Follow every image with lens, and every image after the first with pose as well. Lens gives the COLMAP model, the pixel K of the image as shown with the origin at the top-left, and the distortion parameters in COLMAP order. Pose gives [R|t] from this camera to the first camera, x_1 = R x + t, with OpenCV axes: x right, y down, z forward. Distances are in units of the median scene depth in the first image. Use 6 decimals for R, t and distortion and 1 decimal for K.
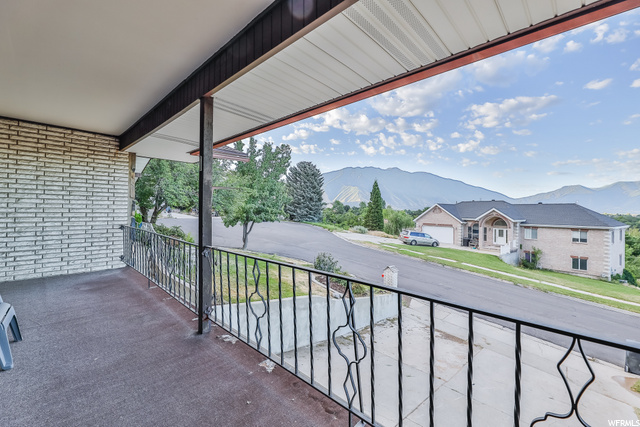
lens RADIAL K [[272.5, 0, 319.4], [0, 272.5, 211.1], [0, 0, 1]] dist [-0.000046, -0.000195]
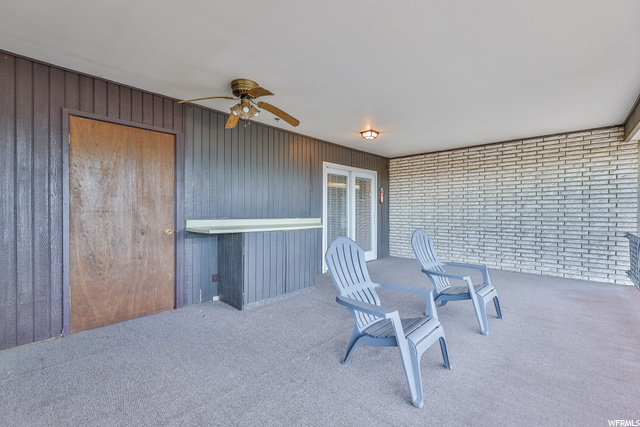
lens RADIAL K [[272.5, 0, 319.4], [0, 272.5, 214.5], [0, 0, 1]] dist [-0.000046, -0.000195]
pose [[0.018978, -0.001567, -0.999819, 0.072121], [-0.002429, 0.999996, -0.001613, 0.000708], [0.999817, 0.002460, 0.018974, 0.075131]]
